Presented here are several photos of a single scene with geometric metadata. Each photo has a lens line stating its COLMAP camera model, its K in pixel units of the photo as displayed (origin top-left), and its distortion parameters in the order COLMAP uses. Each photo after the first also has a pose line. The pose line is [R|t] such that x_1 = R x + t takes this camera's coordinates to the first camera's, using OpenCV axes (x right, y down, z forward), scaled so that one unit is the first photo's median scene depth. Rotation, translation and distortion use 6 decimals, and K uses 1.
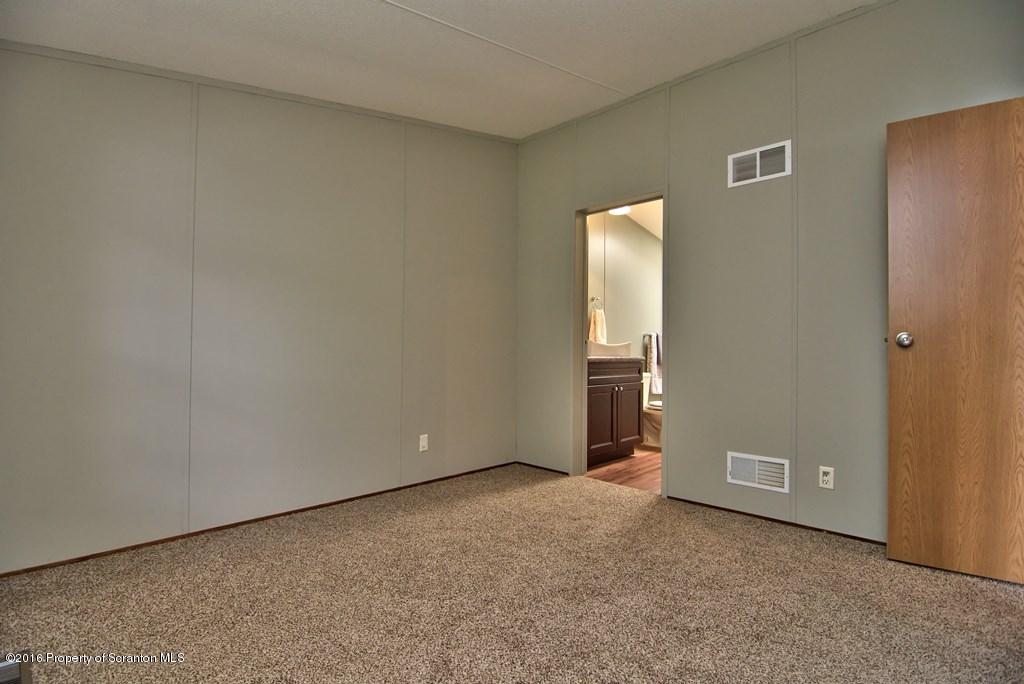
lens RADIAL K [[485.7, 0, 511.6], [0, 485.7, 344.5], [0, 0, 1]] dist [-0.017490, -0.005626]
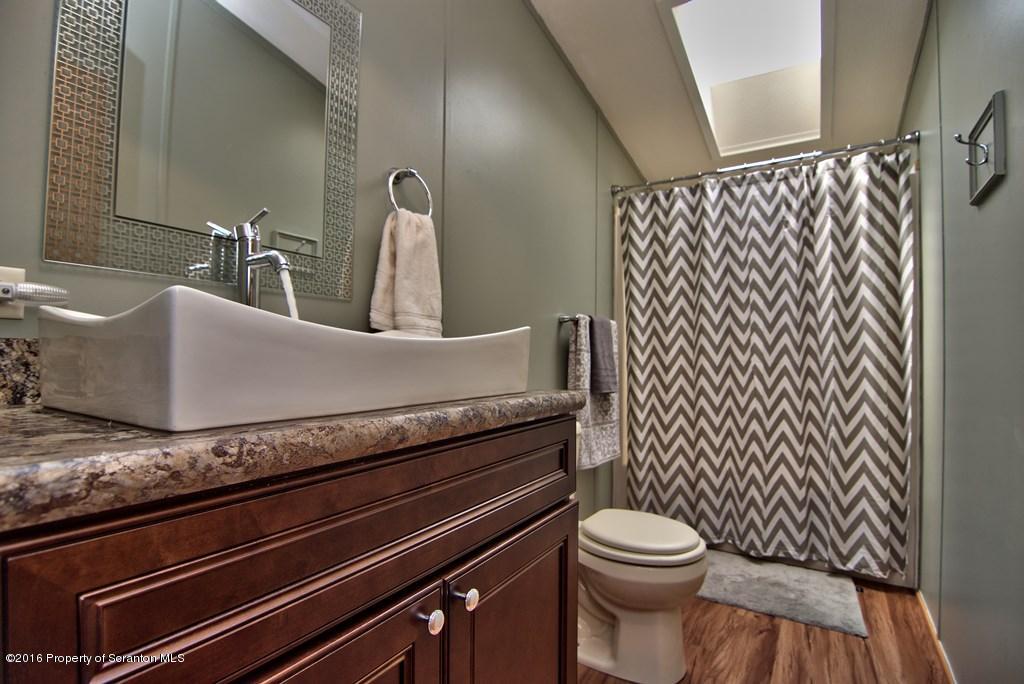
lens RADIAL K [[485.7, 0, 511.1], [0, 485.7, 344.0], [0, 0, 1]] dist [-0.017490, -0.005626]
pose [[0.979128, -0.005367, 0.203174, 0.179784], [0.007375, 0.999931, -0.009127, 0.004777], [-0.203111, 0.010435, 0.979100, 0.727068]]
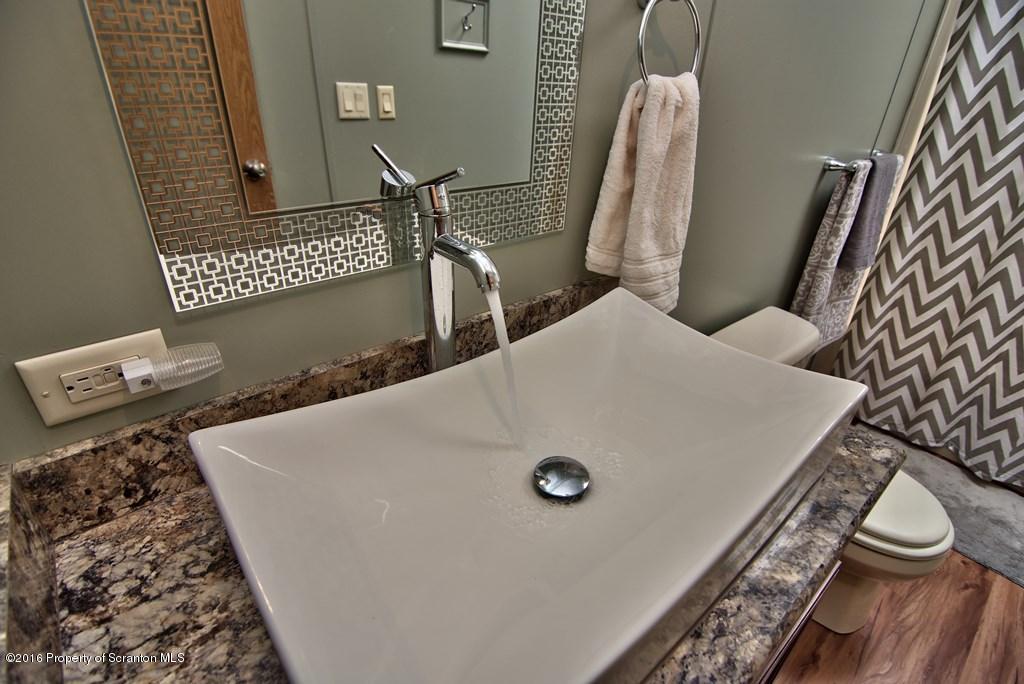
lens RADIAL K [[485.7, 0, 512.7], [0, 485.7, 343.7], [0, 0, 1]] dist [-0.017490, -0.005626]
pose [[0.994388, 0.066491, -0.082286, 0.148477], [-0.017519, 0.870562, 0.491747, -0.072110], [0.104332, -0.487546, 0.866841, 0.816647]]
